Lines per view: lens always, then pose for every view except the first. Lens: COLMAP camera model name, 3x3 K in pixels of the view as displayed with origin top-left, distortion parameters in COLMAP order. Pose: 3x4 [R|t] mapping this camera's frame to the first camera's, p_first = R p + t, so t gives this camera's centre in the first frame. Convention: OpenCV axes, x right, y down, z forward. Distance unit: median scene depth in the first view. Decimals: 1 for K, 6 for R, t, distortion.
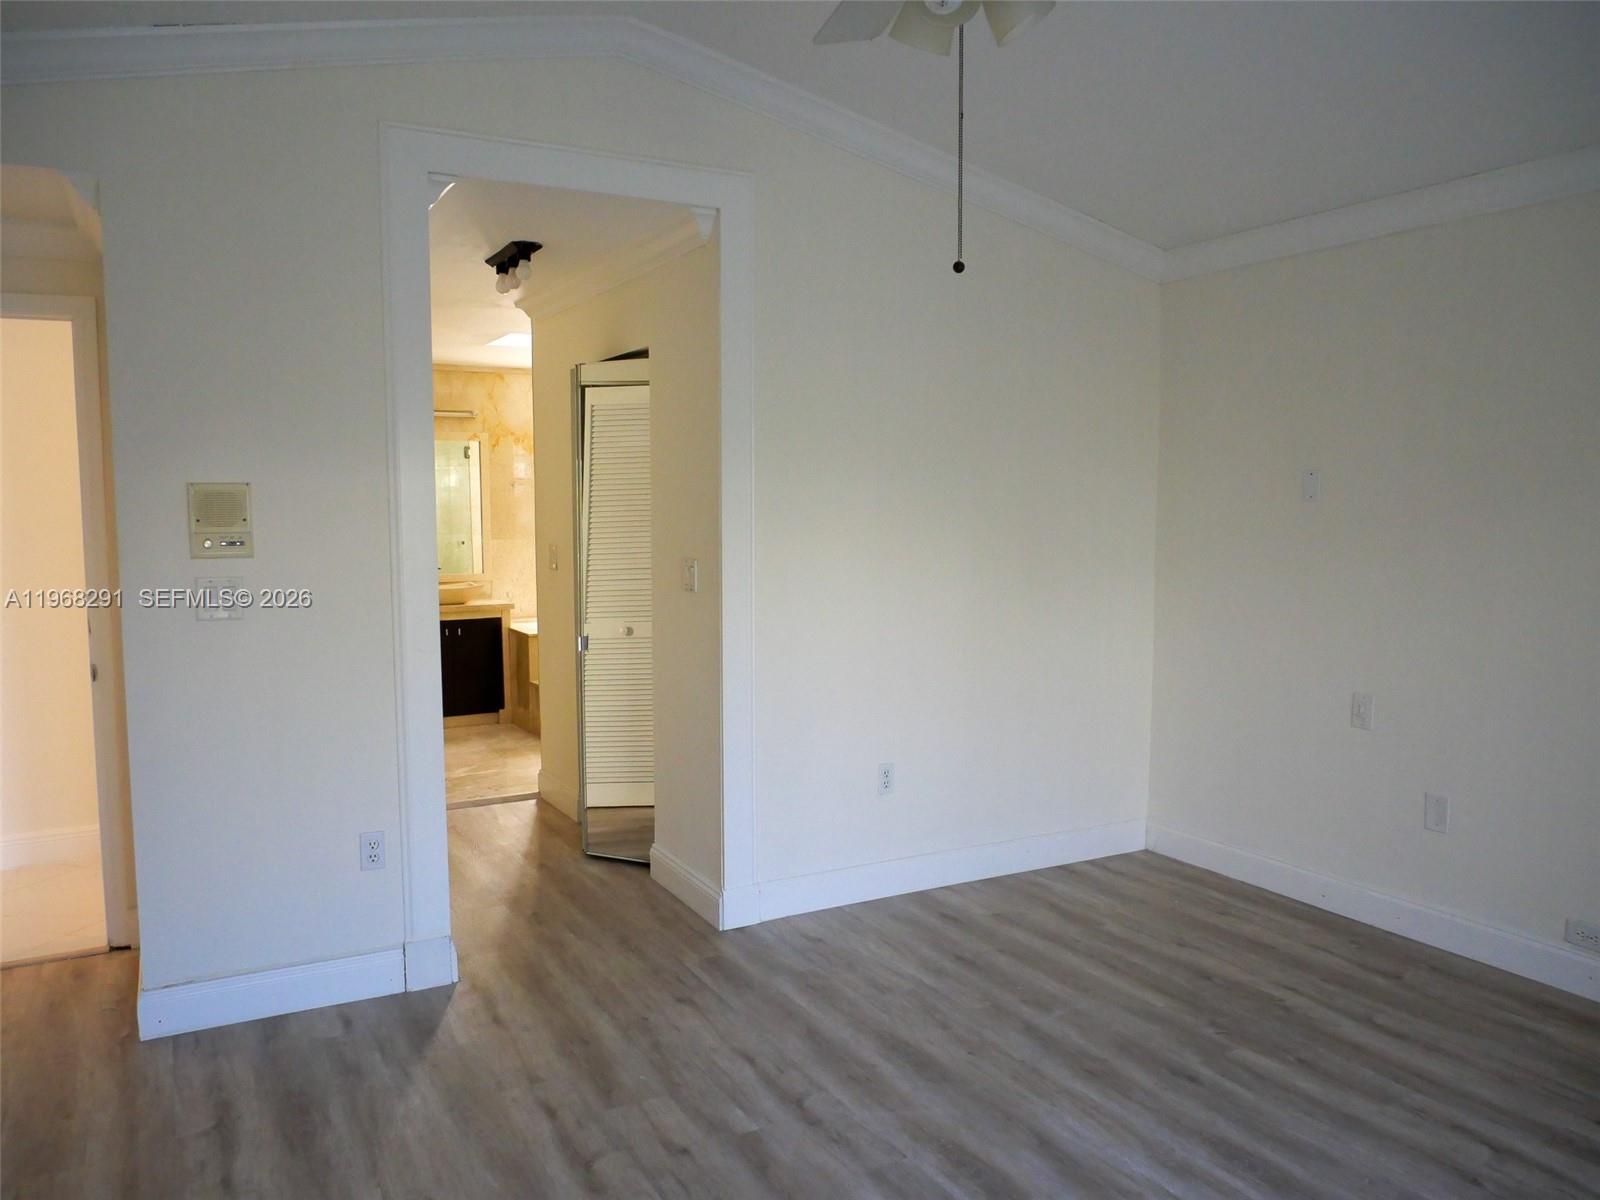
lens RADIAL K [[1159.4, 0, 799.1], [0, 1159.4, 605.7], [0, 0, 1]] dist [-0.039778, 0.009541]
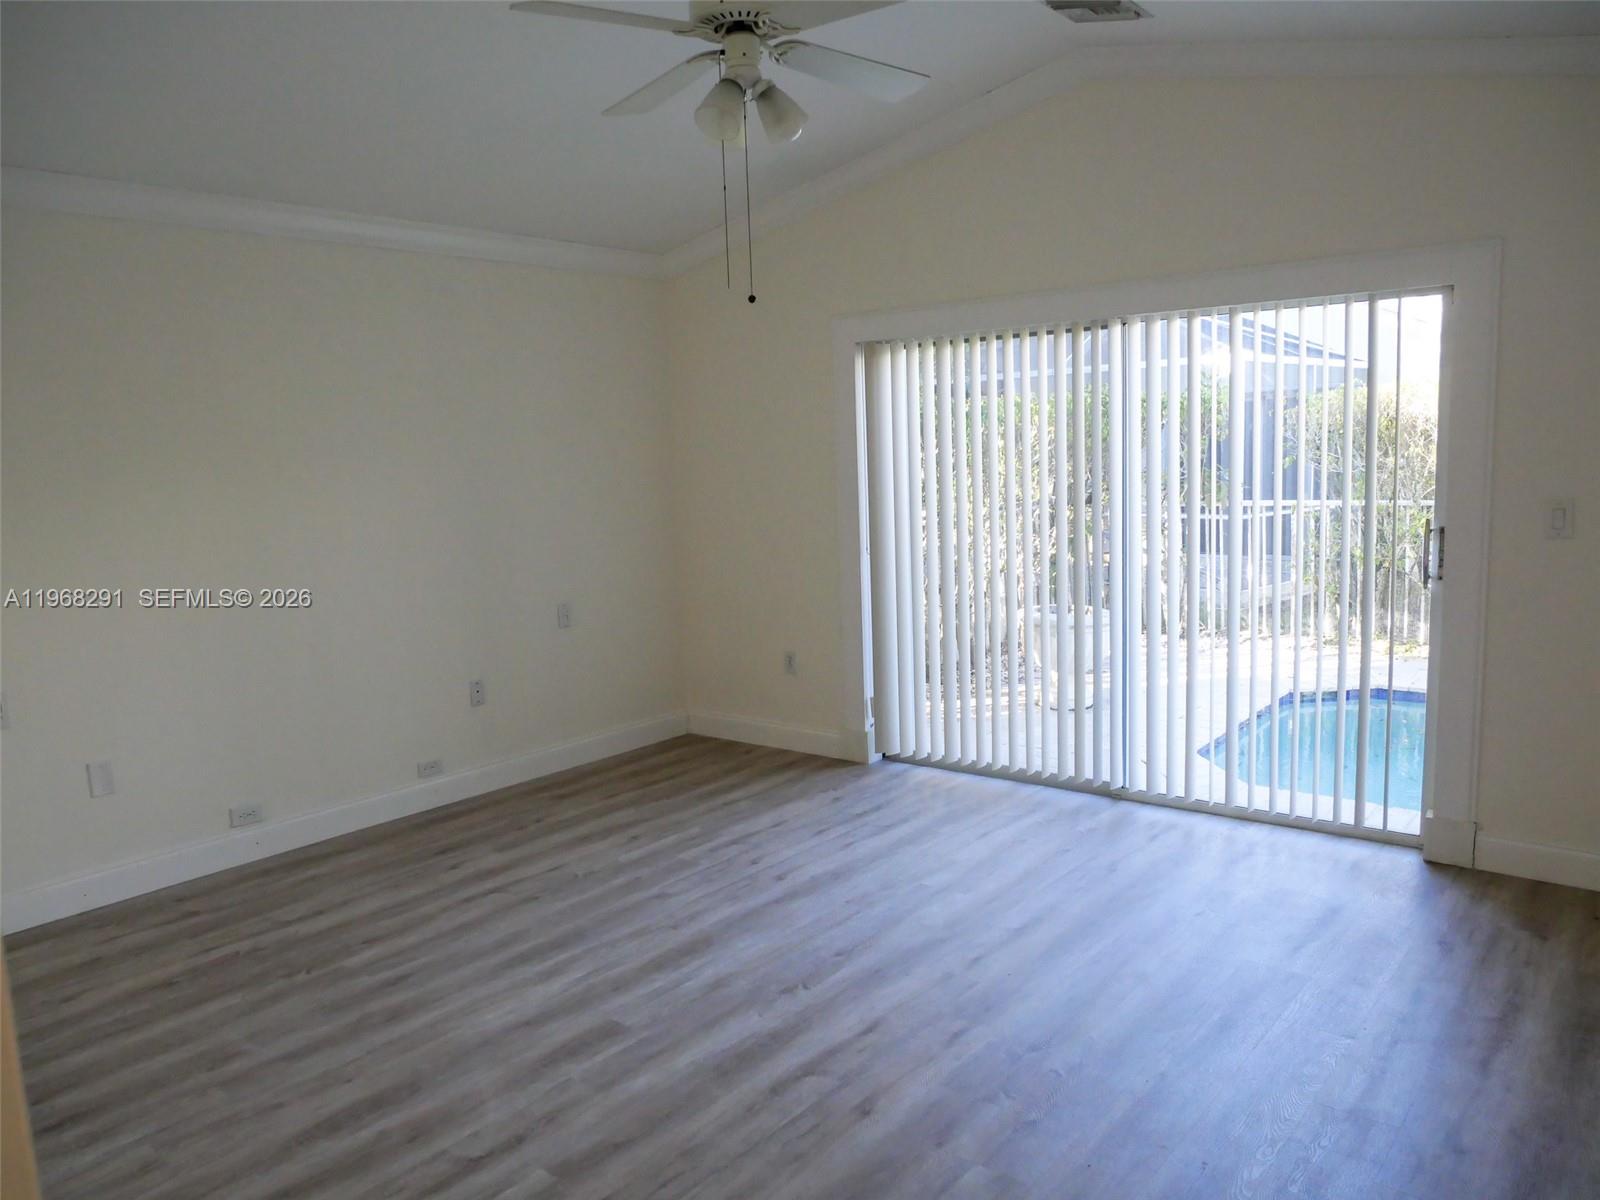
lens RADIAL K [[1159.4, 0, 799.1], [0, 1159.4, 605.7], [0, 0, 1]] dist [-0.039778, 0.009541]
pose [[-0.364889, -0.110962, 0.924415, -0.780007], [0.119435, 0.979091, 0.164669, -0.087196], [-0.923359, 0.170494, -0.344007, 0.920670]]
